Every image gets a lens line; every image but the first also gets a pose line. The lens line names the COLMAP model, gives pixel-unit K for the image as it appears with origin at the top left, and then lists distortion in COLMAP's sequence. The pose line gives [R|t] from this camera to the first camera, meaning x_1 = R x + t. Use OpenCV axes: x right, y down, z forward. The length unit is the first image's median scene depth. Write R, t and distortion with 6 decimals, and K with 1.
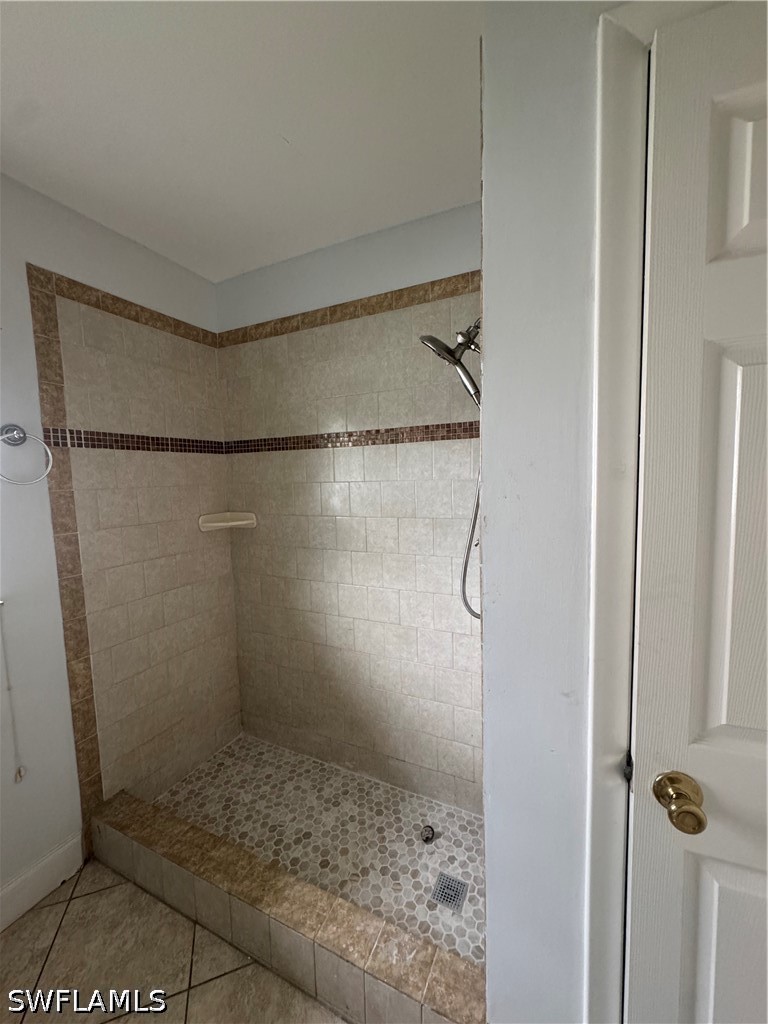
lens RADIAL K [[408.4, 0, 384.0], [0, 408.4, 512.0], [0, 0, 1]] dist [-0.001986, 0.000621]
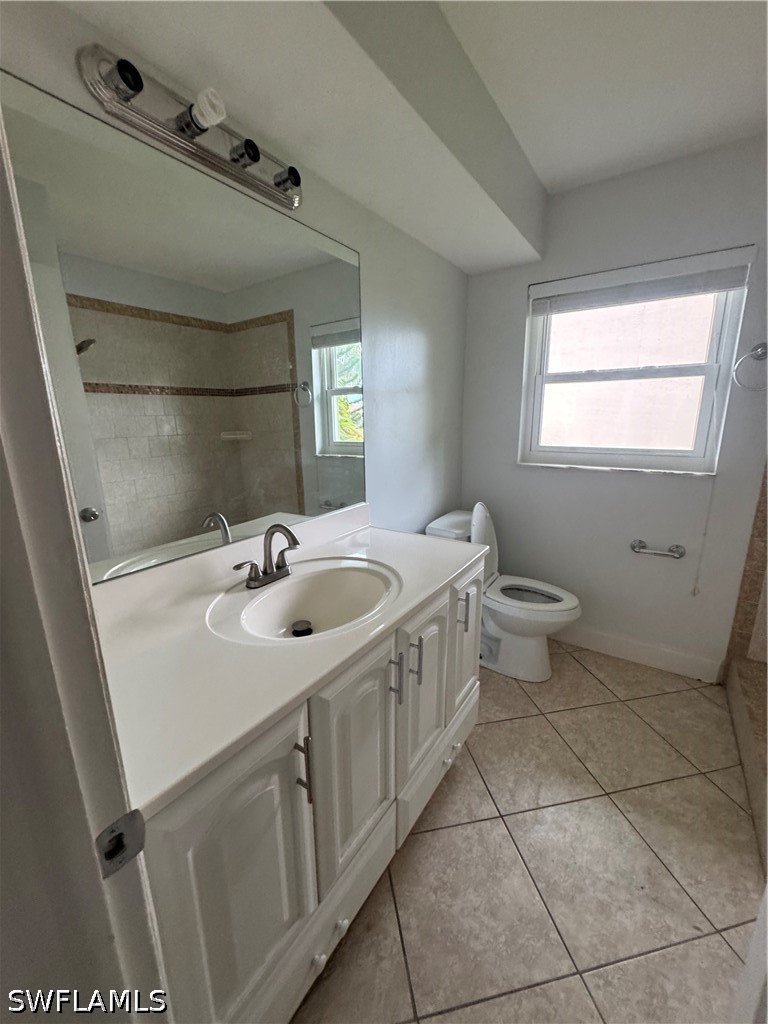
lens RADIAL K [[408.4, 0, 384.0], [0, 408.4, 512.0], [0, 0, 1]] dist [-0.001986, 0.000621]
pose [[-0.149396, 0.256226, -0.955002, 0.593493], [-0.072633, 0.960388, 0.269033, 0.037682], [0.986106, 0.109558, -0.124867, 0.024264]]
